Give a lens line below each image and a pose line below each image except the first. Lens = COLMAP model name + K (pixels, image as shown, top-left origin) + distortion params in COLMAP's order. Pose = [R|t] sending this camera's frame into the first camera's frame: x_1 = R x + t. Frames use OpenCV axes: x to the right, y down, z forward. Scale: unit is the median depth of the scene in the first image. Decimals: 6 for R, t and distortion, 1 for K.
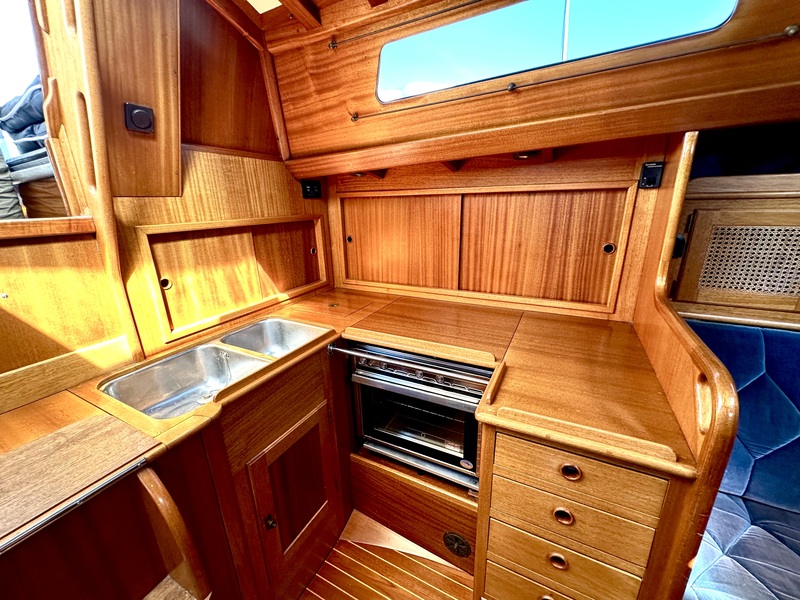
lens RADIAL K [[322.9, 0, 400.0], [0, 322.9, 300.0], [0, 0, 1]] dist [0.000486, 0.000126]
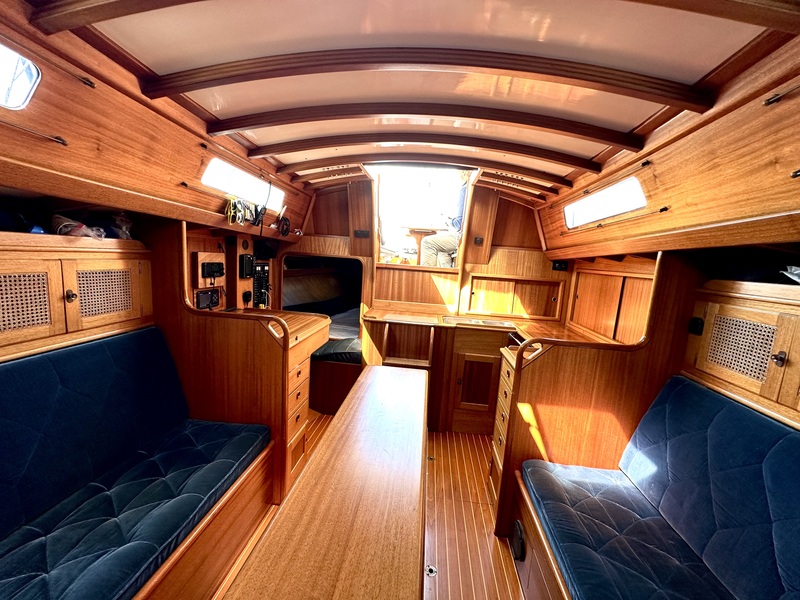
lens RADIAL K [[322.9, 0, 400.0], [0, 322.9, 300.0], [0, 0, 1]] dist [0.000486, 0.000126]
pose [[0.359134, 0.174083, -0.916907, 1.303536], [-0.346317, 0.937164, 0.042283, 0.084374], [0.866653, 0.302355, 0.396855, -0.517813]]
